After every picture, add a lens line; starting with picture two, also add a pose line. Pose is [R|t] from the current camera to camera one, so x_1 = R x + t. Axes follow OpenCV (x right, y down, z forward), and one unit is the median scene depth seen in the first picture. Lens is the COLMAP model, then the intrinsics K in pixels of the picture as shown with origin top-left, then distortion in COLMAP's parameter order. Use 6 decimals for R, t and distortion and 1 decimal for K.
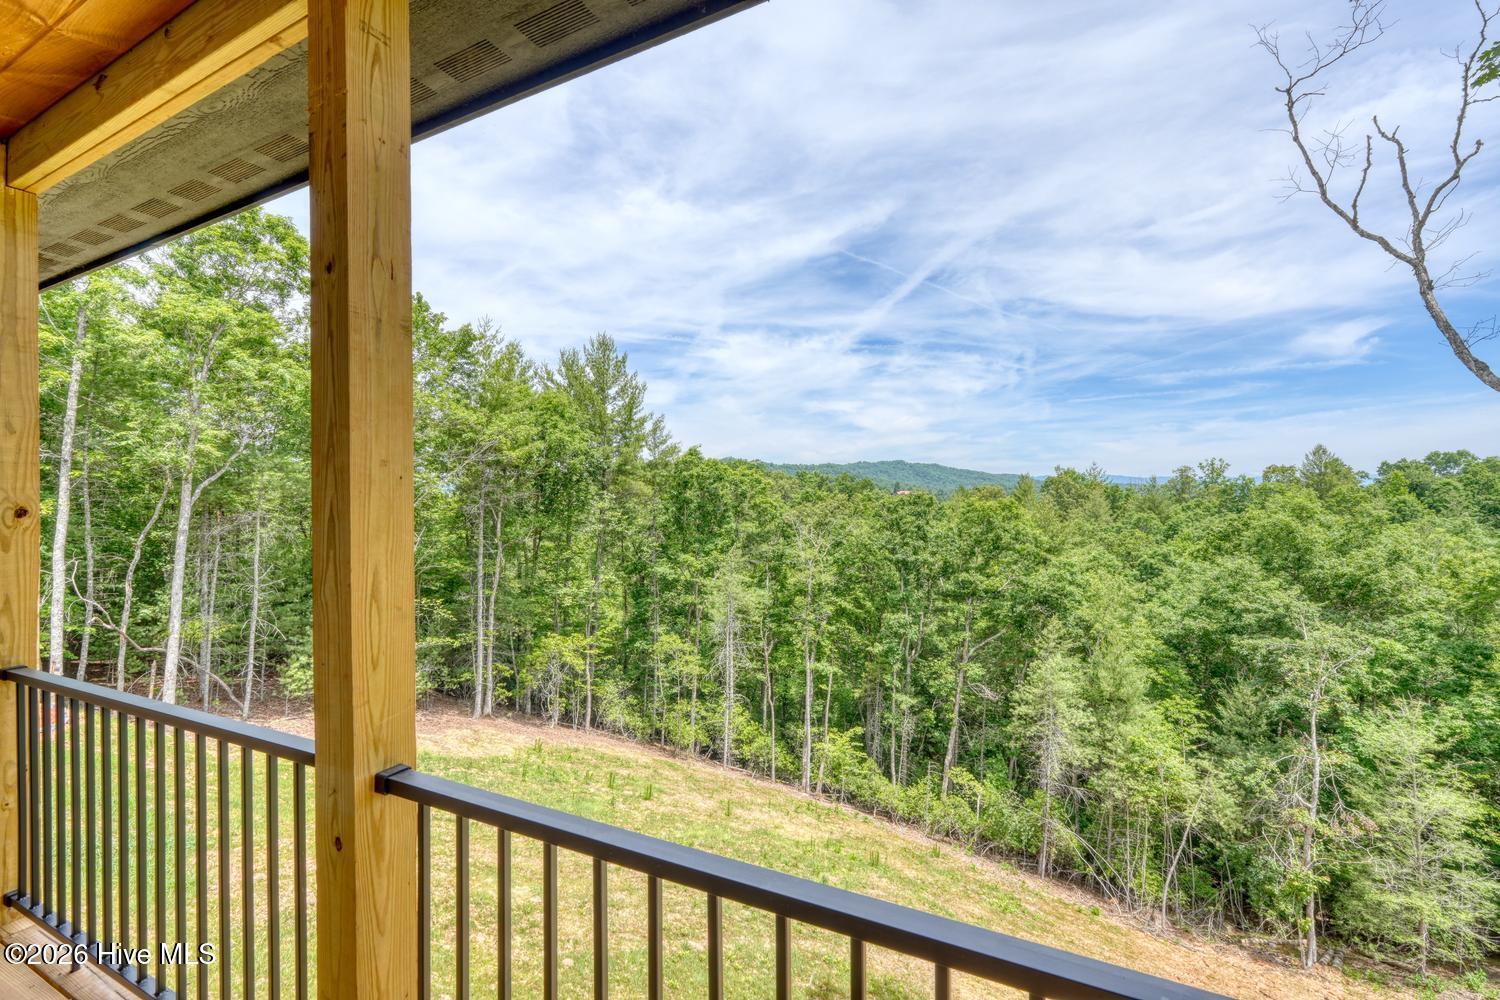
lens RADIAL K [[632.9, 0, 750.1], [0, 632.9, 497.2], [0, 0, 1]] dist [-0.002727, 0.001317]
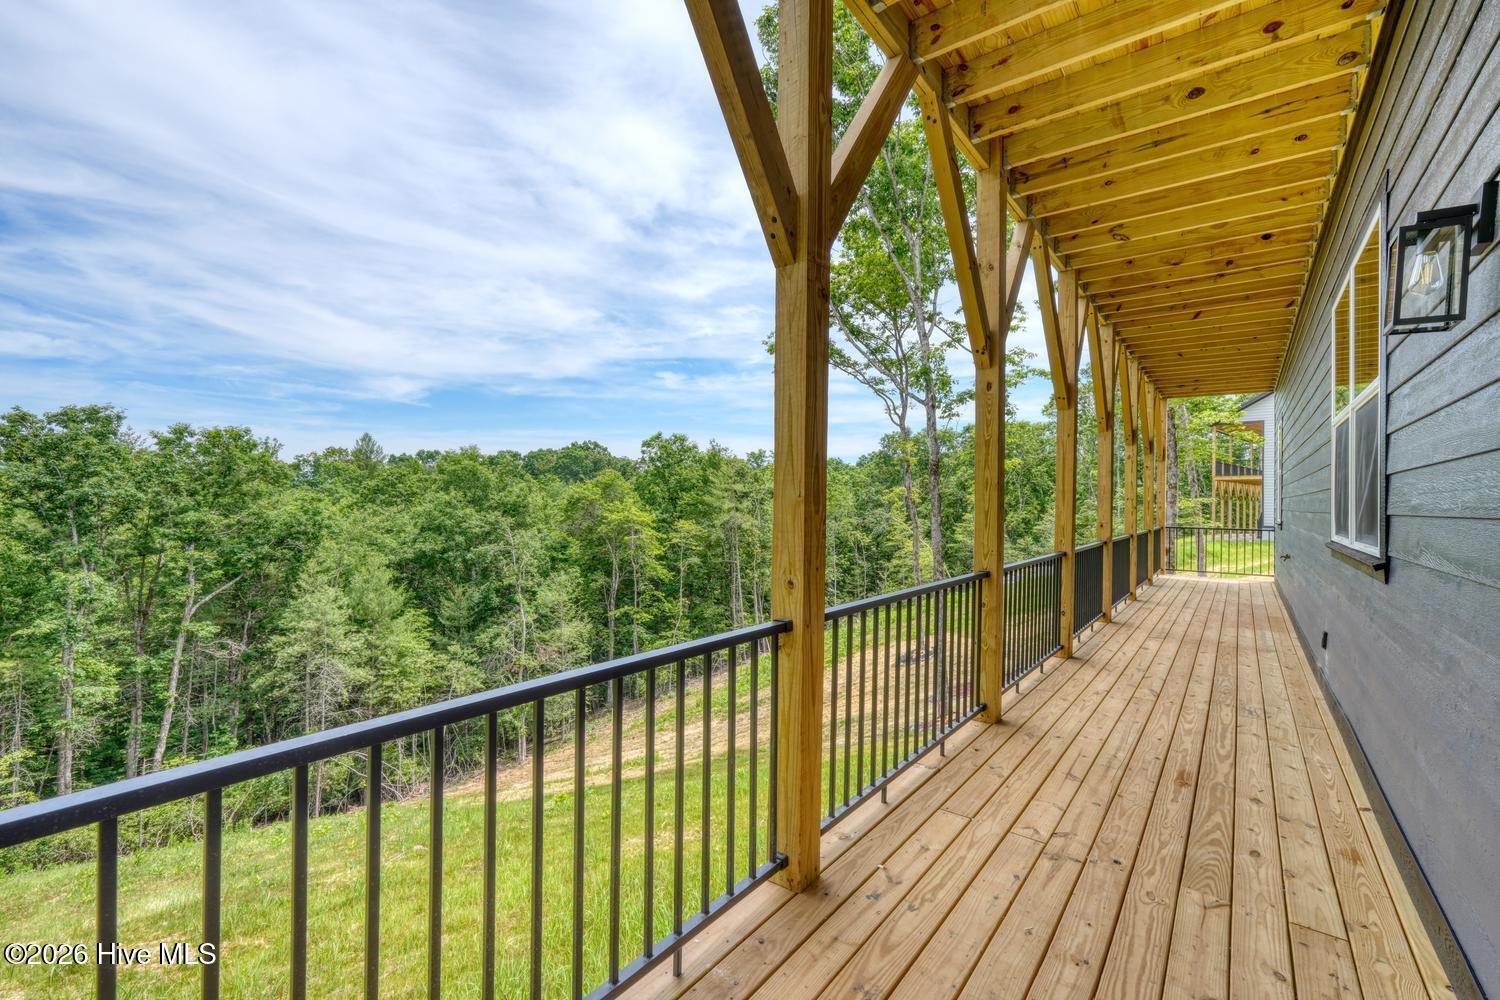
lens RADIAL K [[635.6, 0, 749.0], [0, 635.6, 498.1], [0, 0, 1]] dist [-0.006884, 0.005356]
pose [[0.206704, 0.009987, 0.978352, -0.333880], [-0.016492, 0.999841, -0.006722, 0.104378], [-0.978264, -0.014746, 0.206836, 0.149877]]
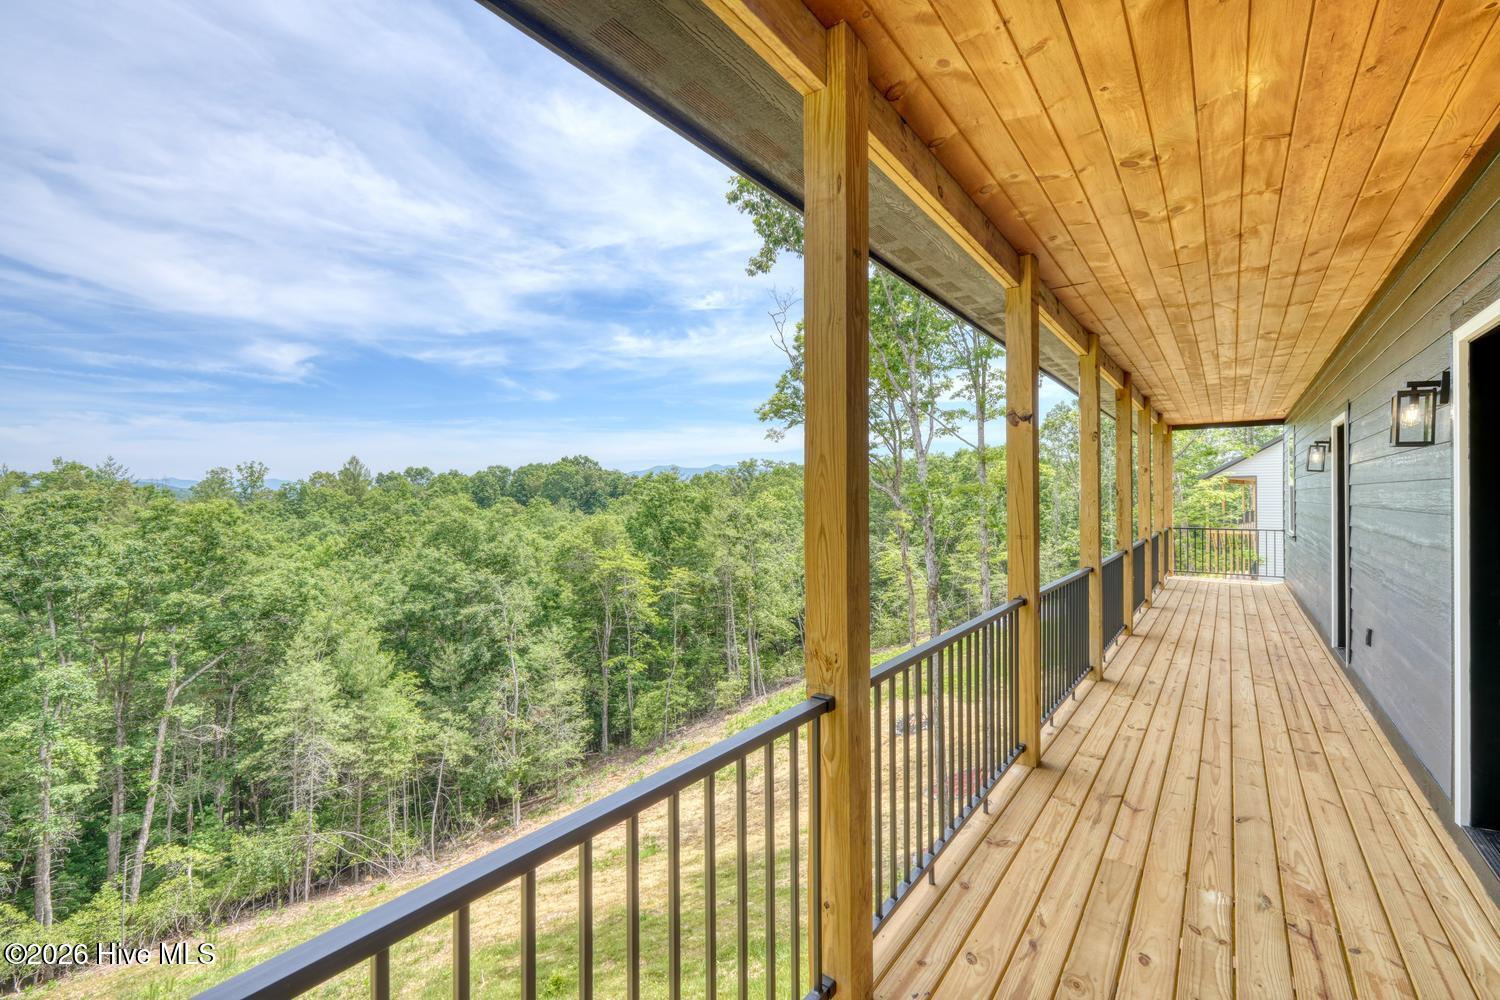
lens RADIAL K [[635.6, 0, 749.0], [0, 635.6, 498.1], [0, 0, 1]] dist [-0.006884, 0.005356]
pose [[0.194037, 0.007590, 0.980965, -0.325710], [-0.002374, 0.999971, -0.007267, 0.005025], [-0.980991, -0.000919, 0.194049, 0.154958]]
